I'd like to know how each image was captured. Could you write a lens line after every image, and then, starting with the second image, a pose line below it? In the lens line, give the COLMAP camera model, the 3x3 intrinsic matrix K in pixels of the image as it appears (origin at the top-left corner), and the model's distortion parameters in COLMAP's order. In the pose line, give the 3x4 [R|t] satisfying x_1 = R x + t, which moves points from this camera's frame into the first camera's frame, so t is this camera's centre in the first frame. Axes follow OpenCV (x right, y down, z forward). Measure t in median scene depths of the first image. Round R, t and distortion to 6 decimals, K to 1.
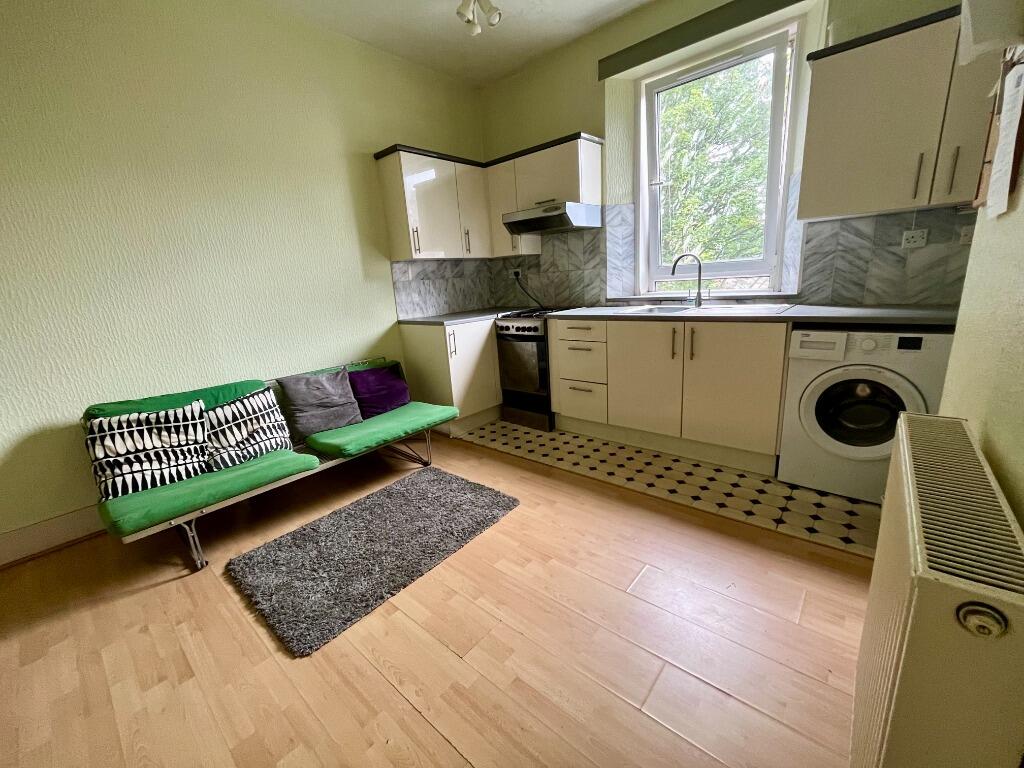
lens RADIAL K [[413.0, 0, 517.7], [0, 413.0, 386.1], [0, 0, 1]] dist [-0.003846, -0.000199]
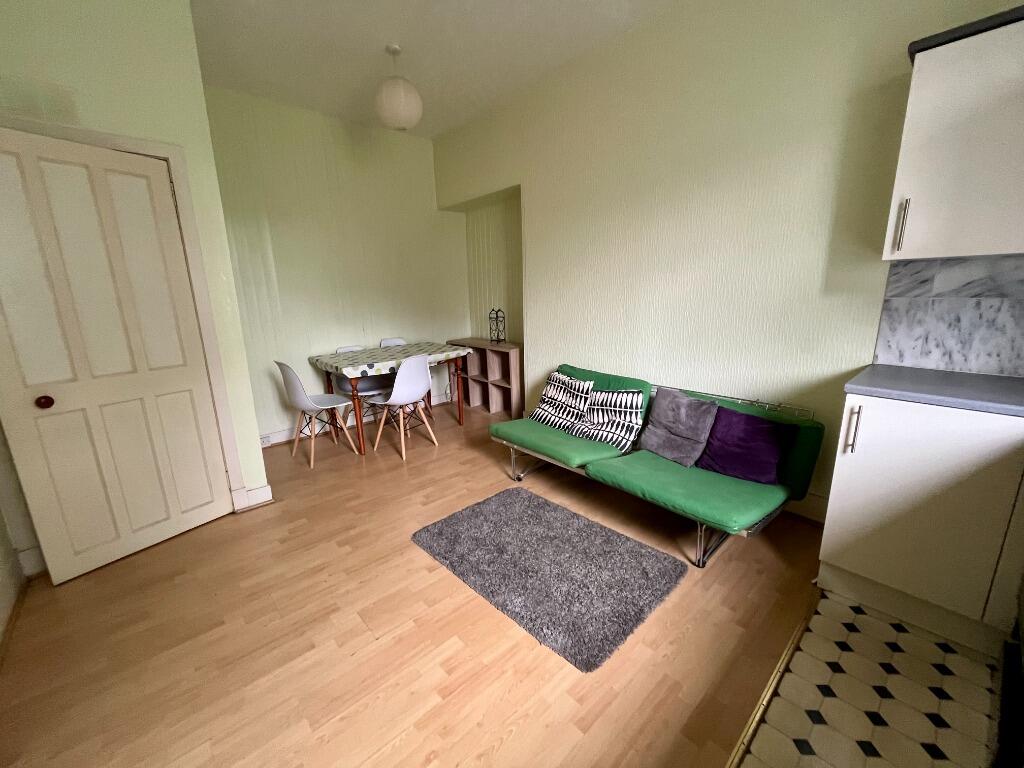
lens RADIAL K [[413.0, 0, 516.7], [0, 413.0, 384.0], [0, 0, 1]] dist [-0.003846, -0.000199]
pose [[-0.116830, 0.287057, -0.950762, 0.453109], [-0.215964, 0.927067, 0.306440, -0.277426], [0.969387, 0.241132, -0.046315, 0.751183]]
